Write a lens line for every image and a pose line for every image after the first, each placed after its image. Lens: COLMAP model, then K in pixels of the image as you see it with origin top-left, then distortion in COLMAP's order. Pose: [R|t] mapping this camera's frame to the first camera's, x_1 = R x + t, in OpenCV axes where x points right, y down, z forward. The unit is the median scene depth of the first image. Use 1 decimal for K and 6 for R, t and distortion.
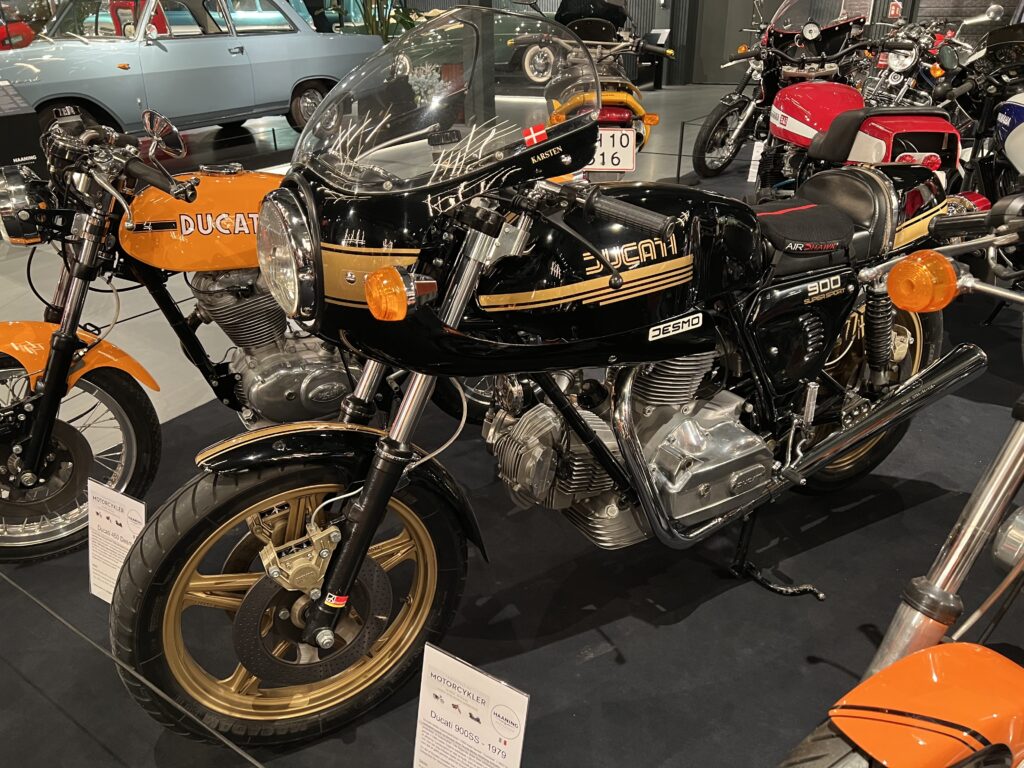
lens RADIAL K [[761.9, 0, 509.2], [0, 761.9, 386.8], [0, 0, 1]] dist [0.042816, -0.030847]
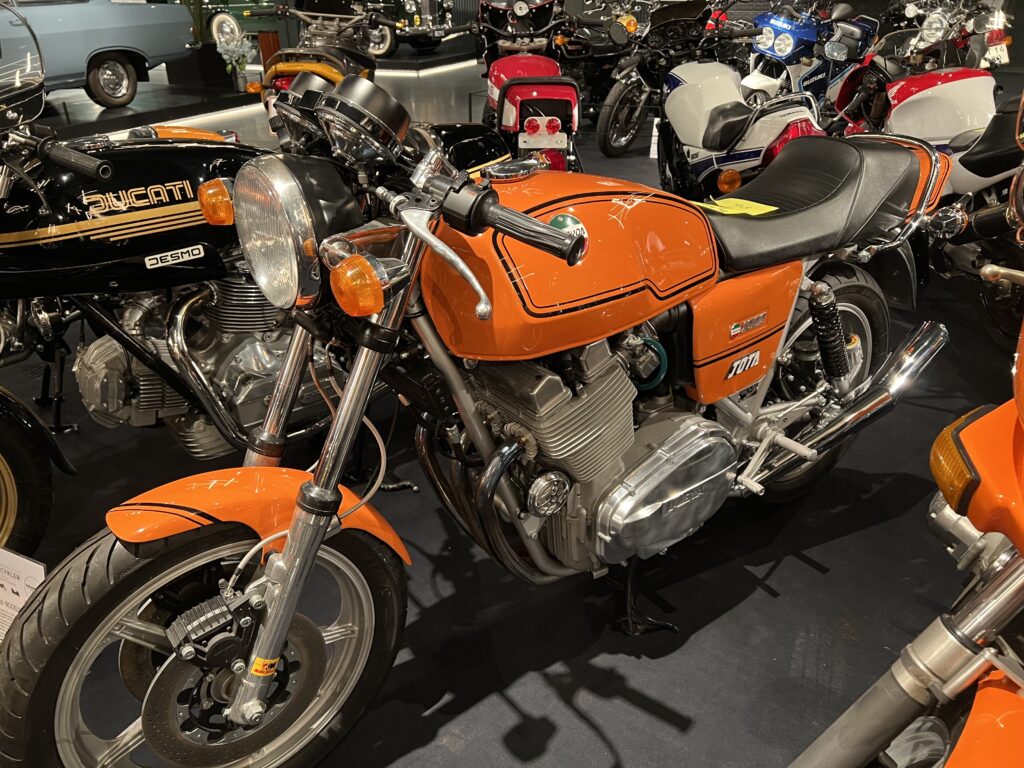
lens RADIAL K [[761.9, 0, 514.4], [0, 761.9, 382.5], [0, 0, 1]] dist [0.042816, -0.030847]
pose [[0.988616, -0.059647, 0.138136, 0.222823], [0.056156, 0.998000, 0.029039, 0.044660], [-0.139592, -0.020951, 0.989987, -0.107641]]
